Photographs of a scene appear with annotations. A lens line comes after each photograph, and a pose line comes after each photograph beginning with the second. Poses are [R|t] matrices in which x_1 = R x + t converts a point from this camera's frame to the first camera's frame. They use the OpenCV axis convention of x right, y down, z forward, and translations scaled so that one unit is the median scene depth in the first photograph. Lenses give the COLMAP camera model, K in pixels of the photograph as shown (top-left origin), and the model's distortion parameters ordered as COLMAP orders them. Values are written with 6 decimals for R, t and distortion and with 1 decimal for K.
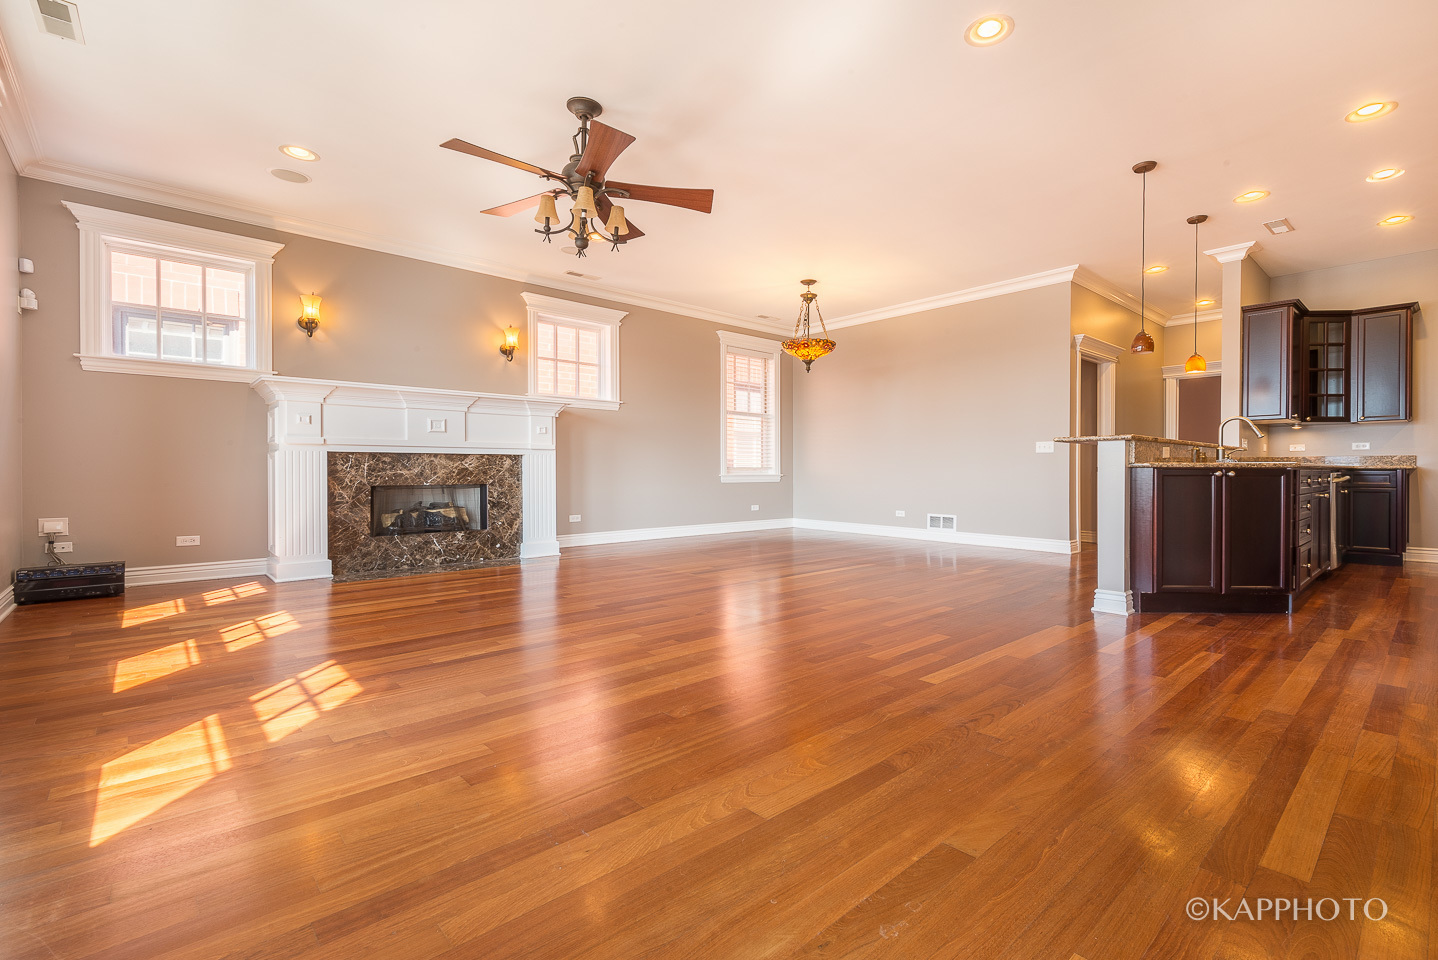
lens RADIAL K [[560.7, 0, 751.9], [0, 560.7, 475.1], [0, 0, 1]] dist [-0.000756, -0.000221]
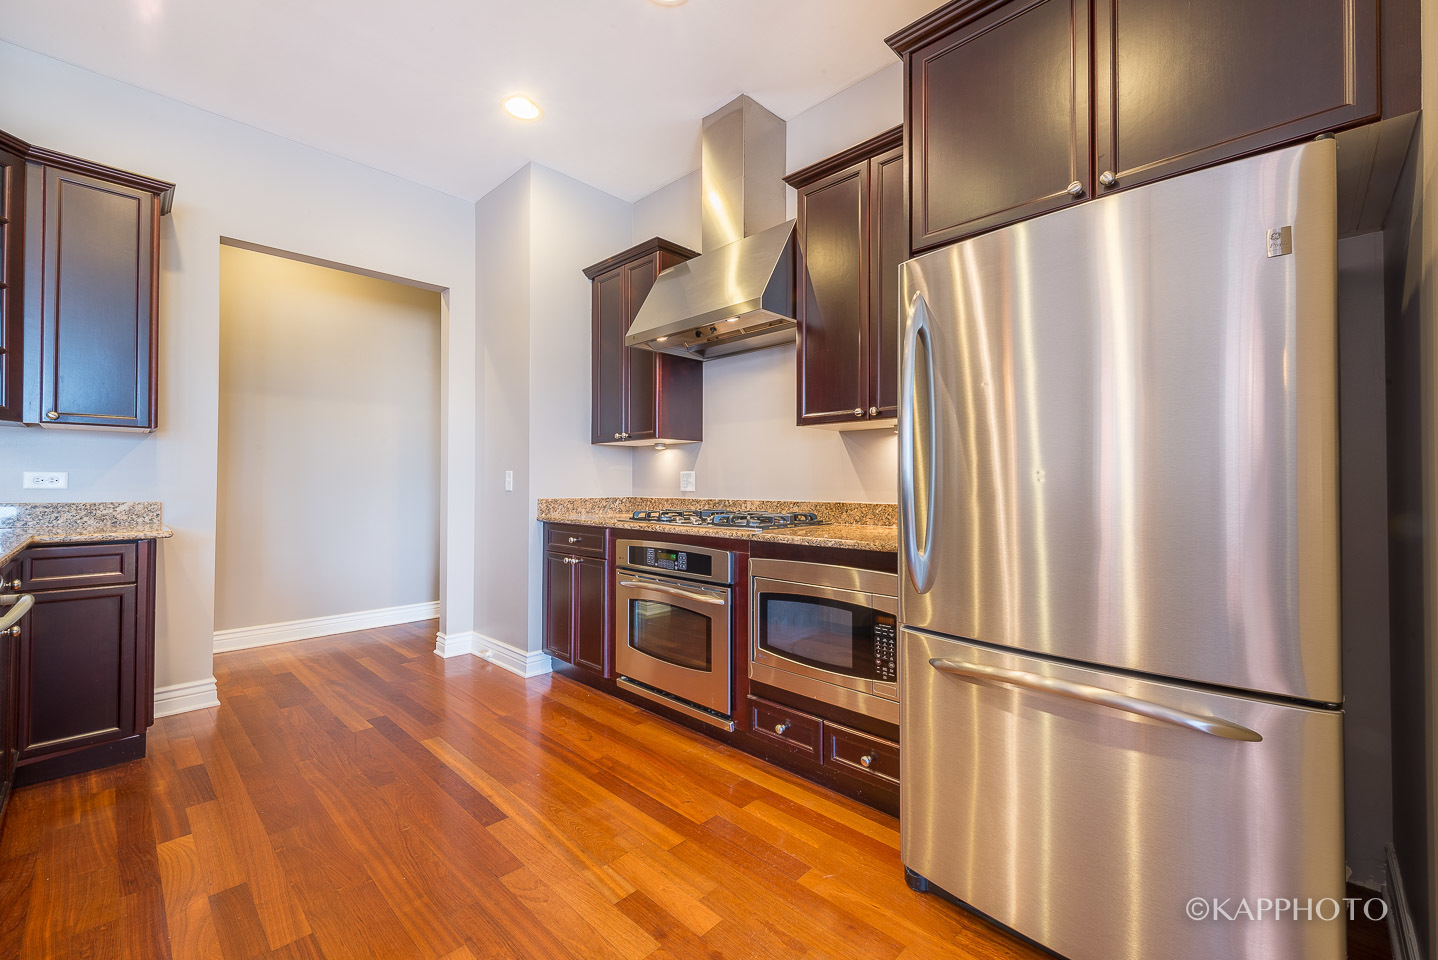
lens RADIAL K [[595.1, 0, 719.0], [0, 595.1, 480.0], [0, 0, 1]] dist [0.000755, 0.000003]
pose [[-0.126813, 0.012946, 0.991842, 0.598517], [0.004162, 0.999913, -0.012519, -0.046136], [-0.991918, 0.002541, -0.126856, 0.574199]]
